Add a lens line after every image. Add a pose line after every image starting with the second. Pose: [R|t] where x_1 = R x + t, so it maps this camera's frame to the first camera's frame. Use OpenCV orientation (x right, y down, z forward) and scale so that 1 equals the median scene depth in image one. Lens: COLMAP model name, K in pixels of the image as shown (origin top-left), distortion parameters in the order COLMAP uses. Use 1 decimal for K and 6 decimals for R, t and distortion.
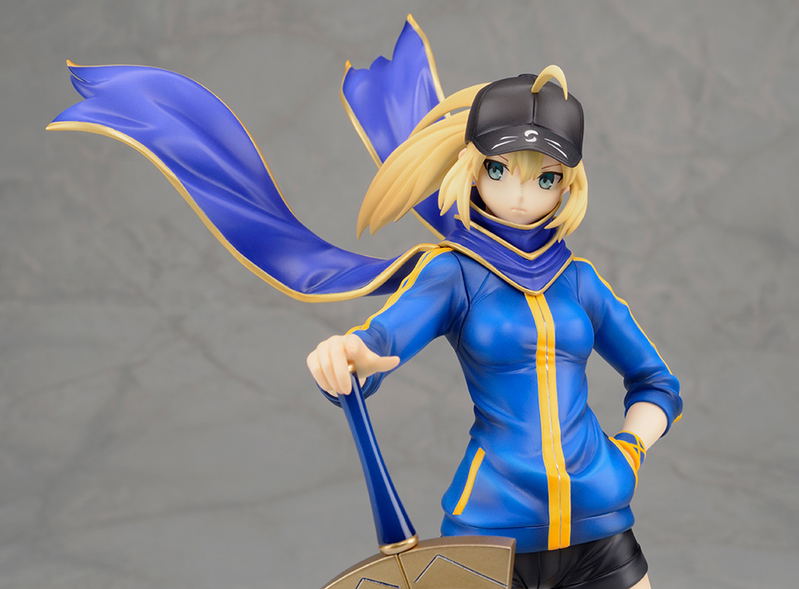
lens RADIAL K [[1630.4, 0, 423.3], [0, 1630.4, 293.8], [0, 0, 1]] dist [0.051877, 0.060381]
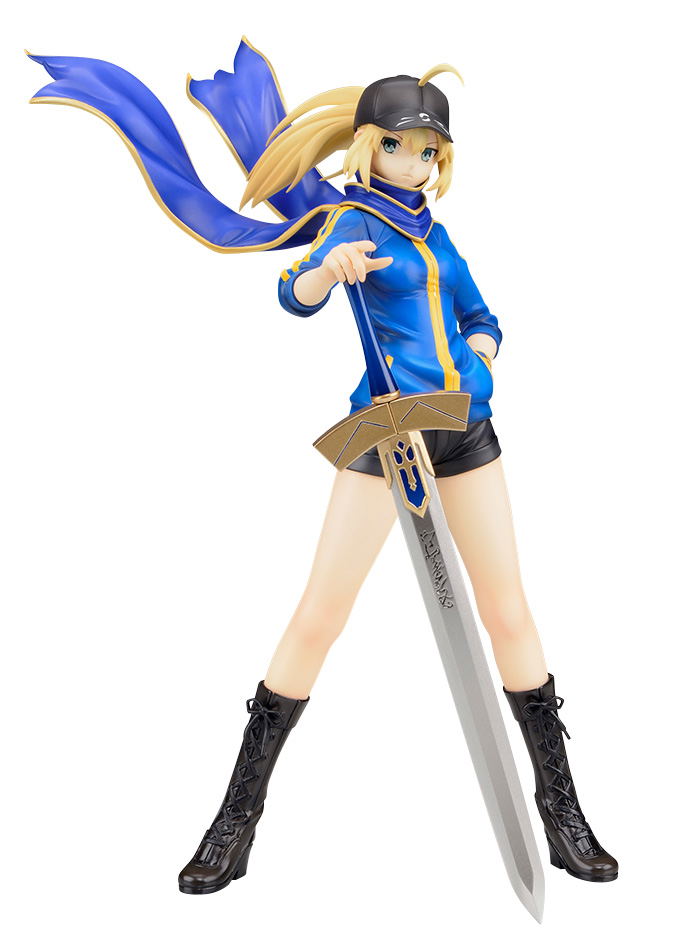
lens RADIAL K [[1935.3, 0, 350.0], [0, 1935.3, 475.0], [0, 0, 1]] dist [0.035349, 0.125105]
pose [[0.948979, -0.019523, 0.314735, -0.478436], [0.020009, 0.999798, 0.001686, 0.184518], [-0.314705, 0.004697, 0.949178, -0.462367]]
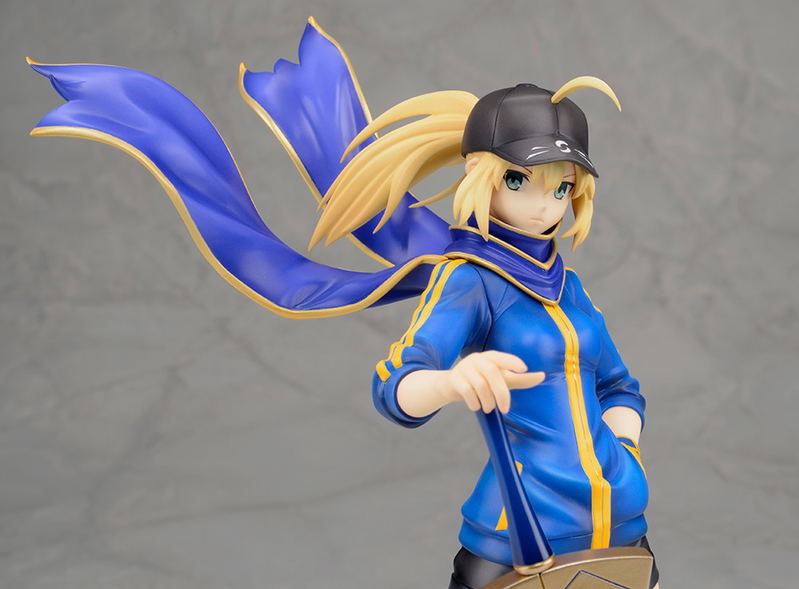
lens RADIAL K [[1630.4, 0, 423.3], [0, 1630.4, 293.8], [0, 0, 1]] dist [0.051877, 0.060381]
pose [[0.934707, -0.025097, 0.354533, -0.359511], [0.024936, 0.999676, 0.005023, -0.013080], [-0.354545, 0.004145, 0.935030, 0.091205]]
